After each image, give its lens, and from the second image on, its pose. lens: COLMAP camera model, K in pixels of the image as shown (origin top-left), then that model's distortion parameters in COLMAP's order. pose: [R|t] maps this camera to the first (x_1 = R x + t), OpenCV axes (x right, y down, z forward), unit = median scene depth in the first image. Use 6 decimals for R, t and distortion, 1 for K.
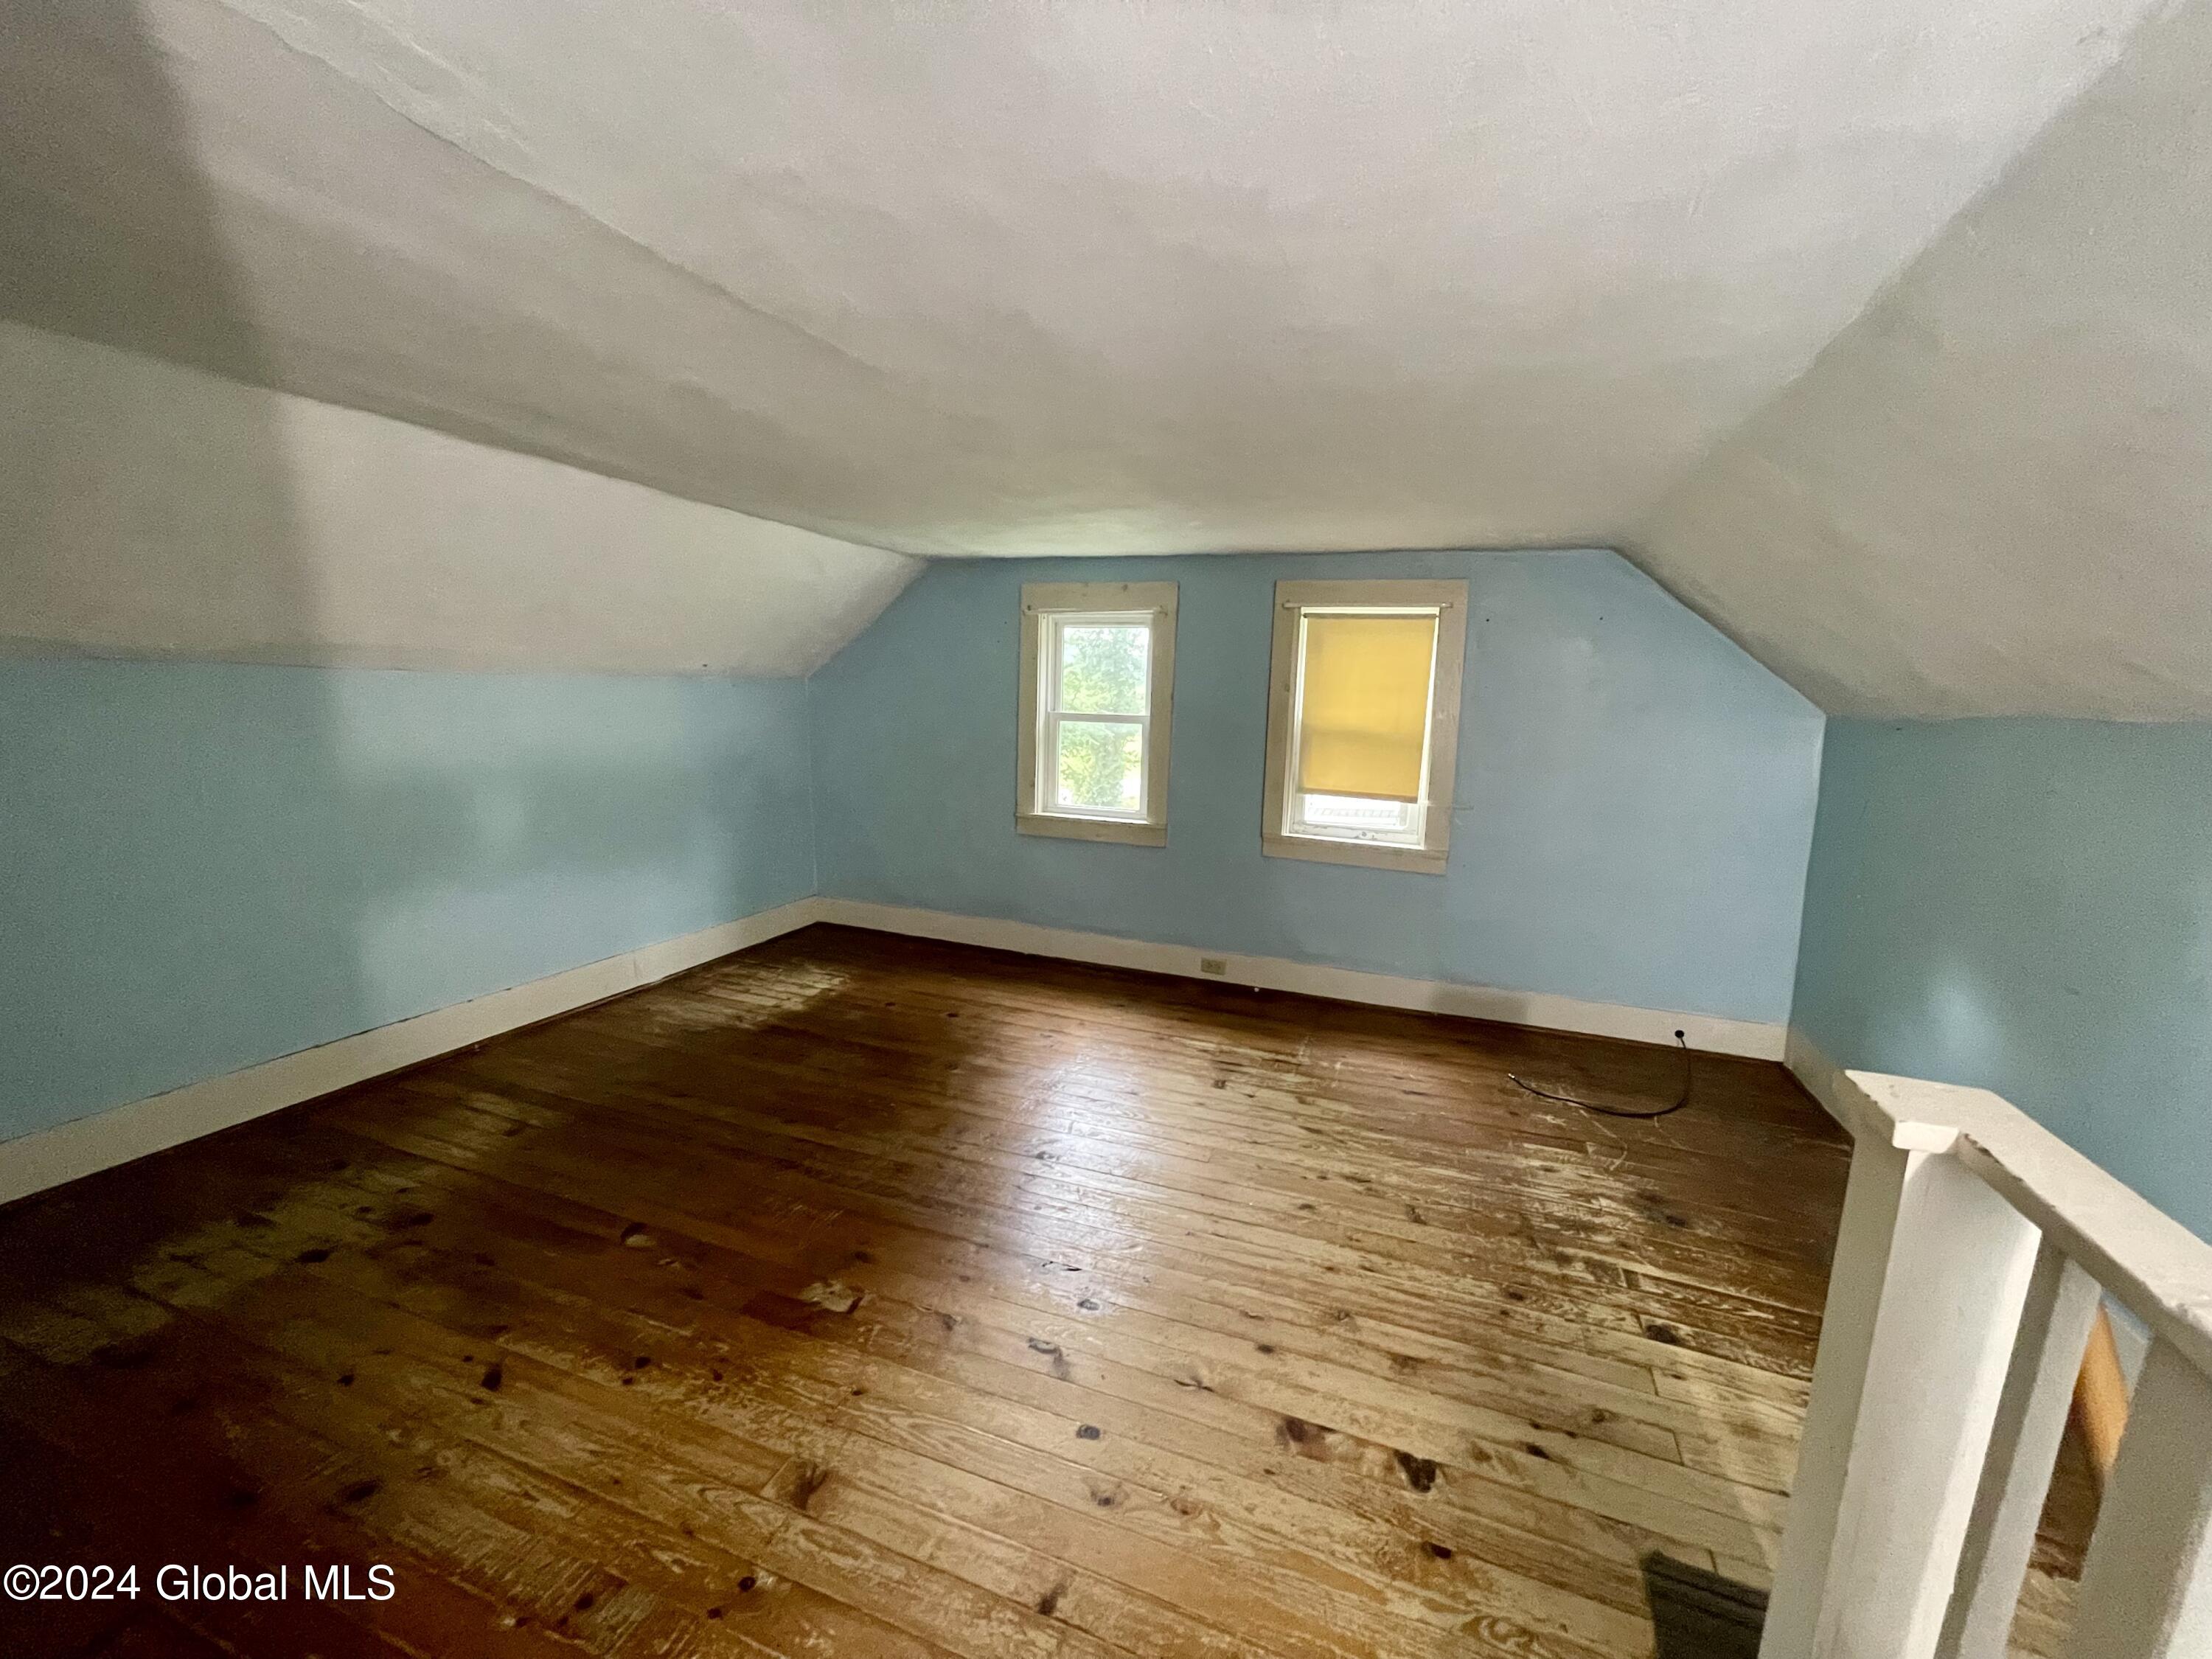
lens RADIAL K [[887.0, 0, 1105.2], [0, 887.0, 845.6], [0, 0, 1]] dist [-0.003612, 0.000117]
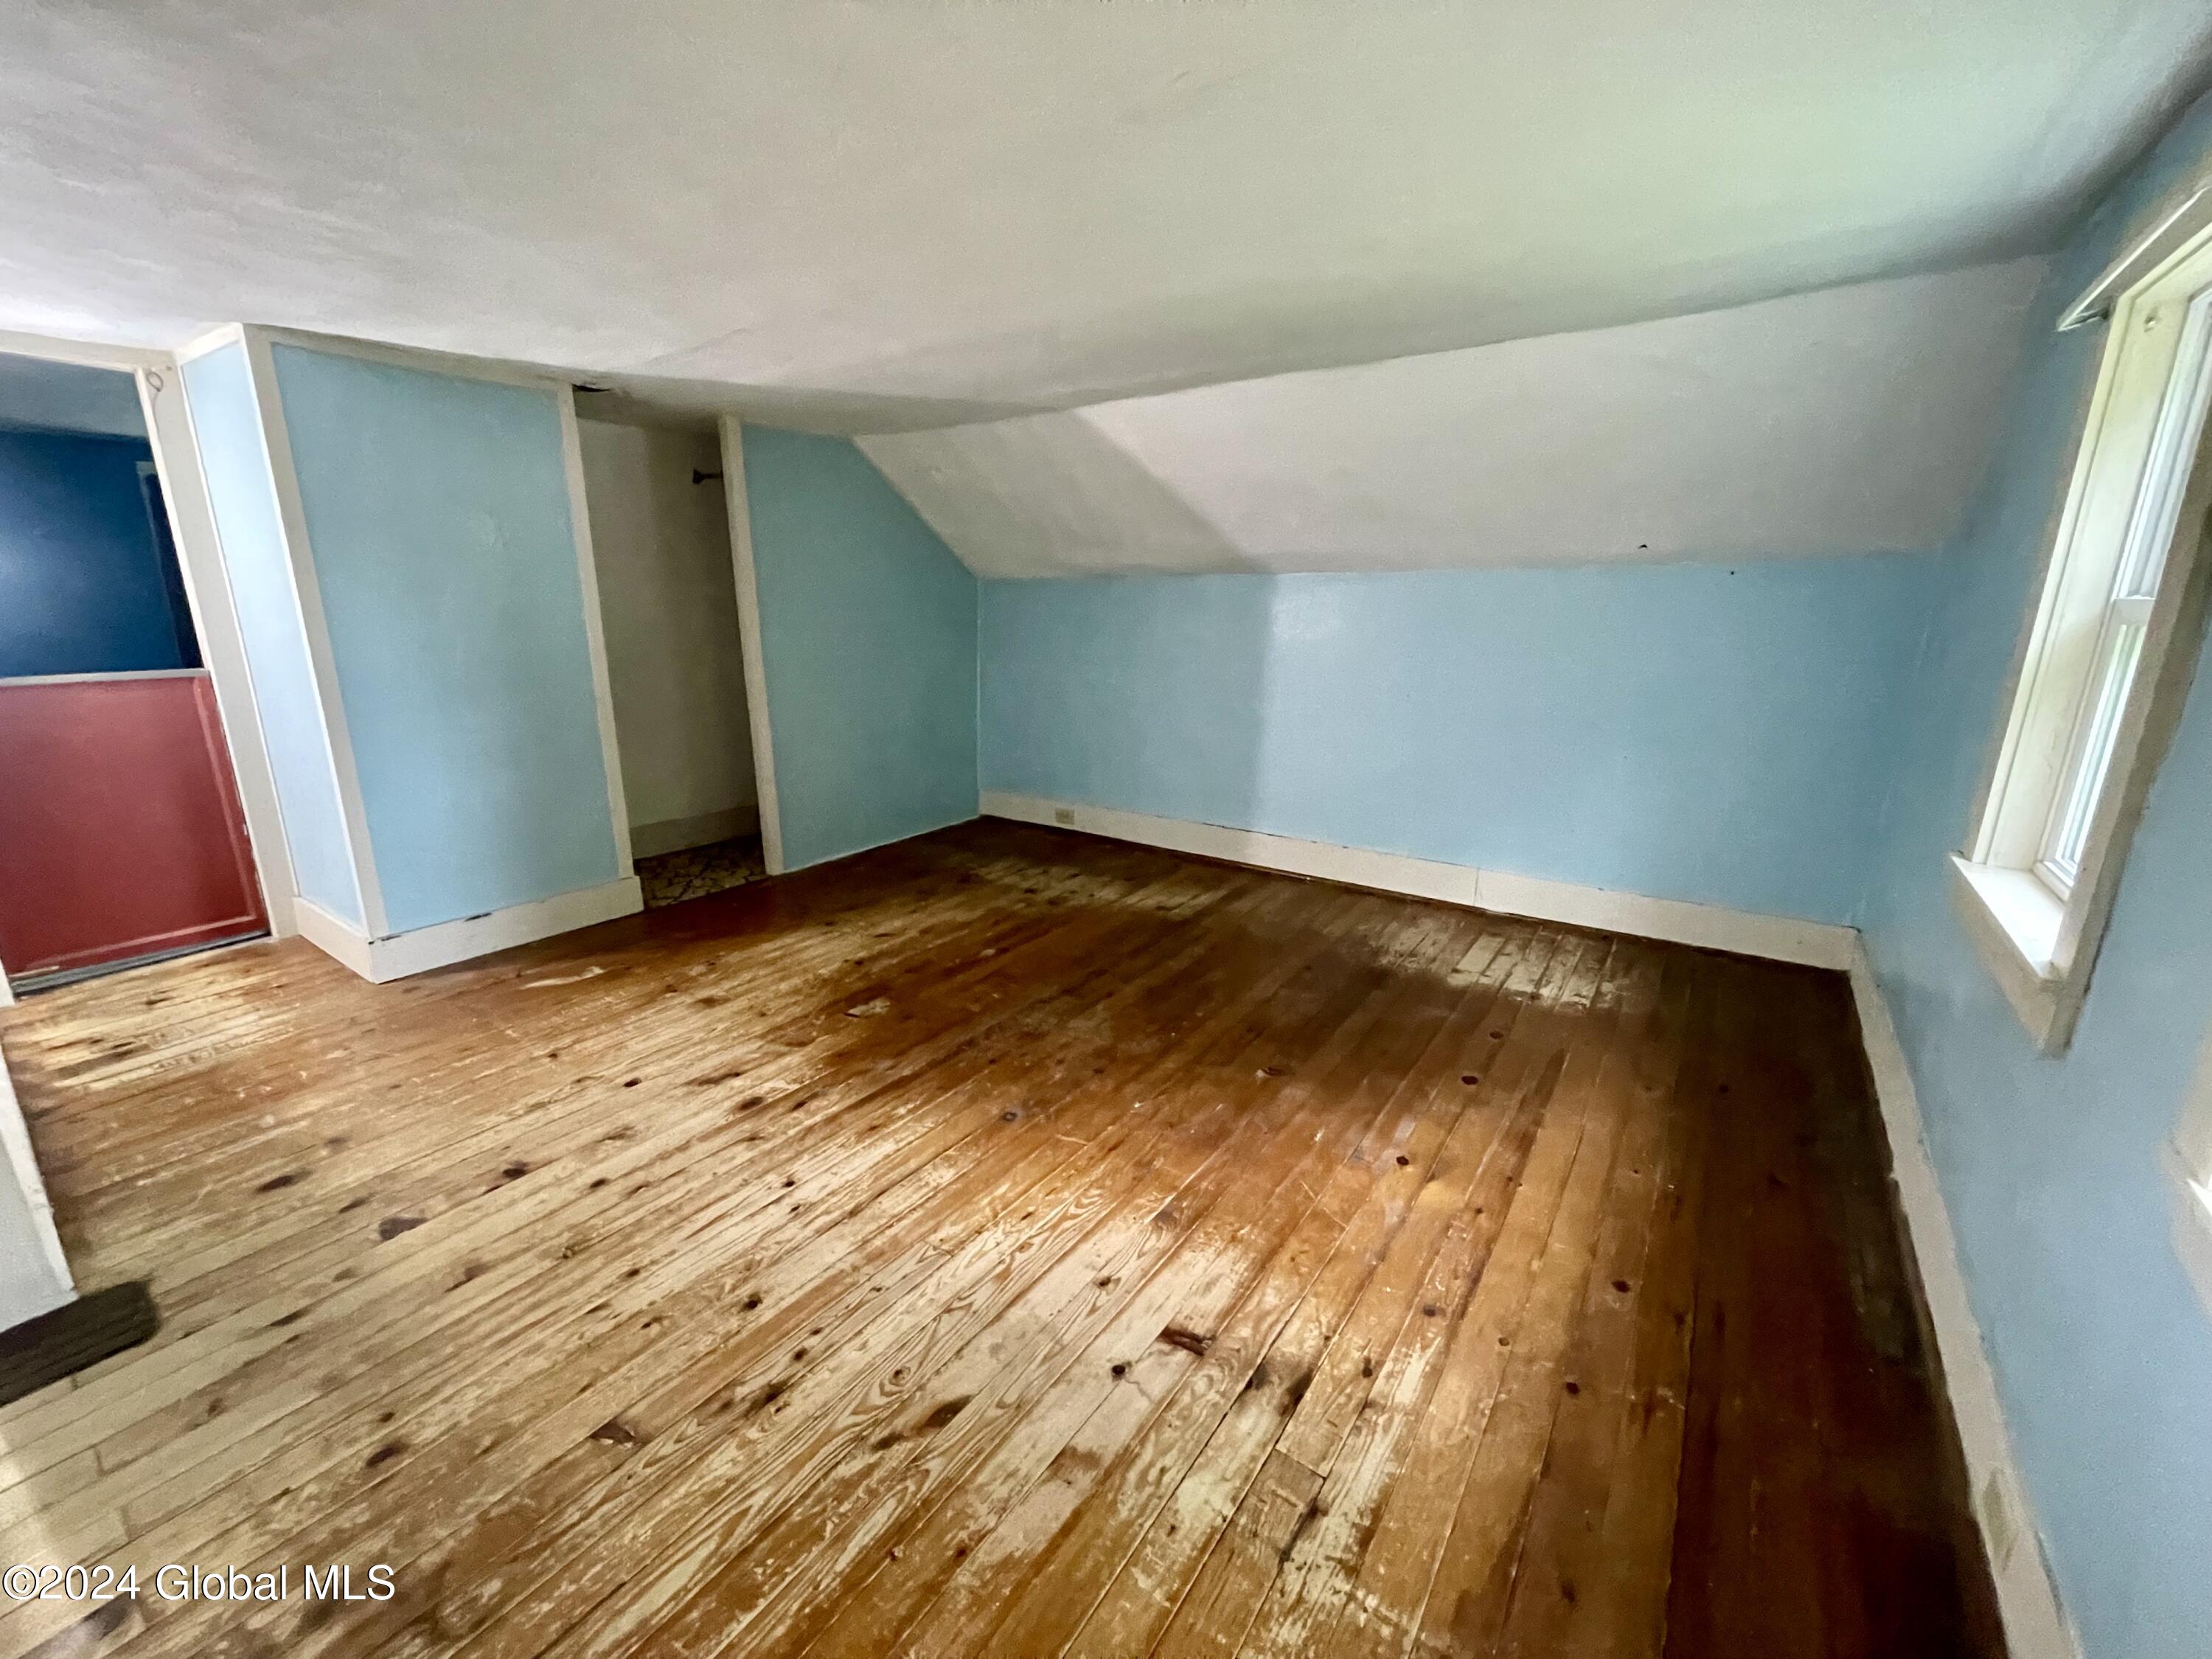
lens RADIAL K [[887.0, 0, 1103.9], [0, 887.0, 828.7], [0, 0, 1]] dist [-0.003612, 0.000117]
pose [[-0.253135, 0.212932, -0.943707, 0.778835], [-0.169813, 0.950552, 0.260027, -0.172474], [0.952411, 0.226076, -0.204459, 1.415449]]
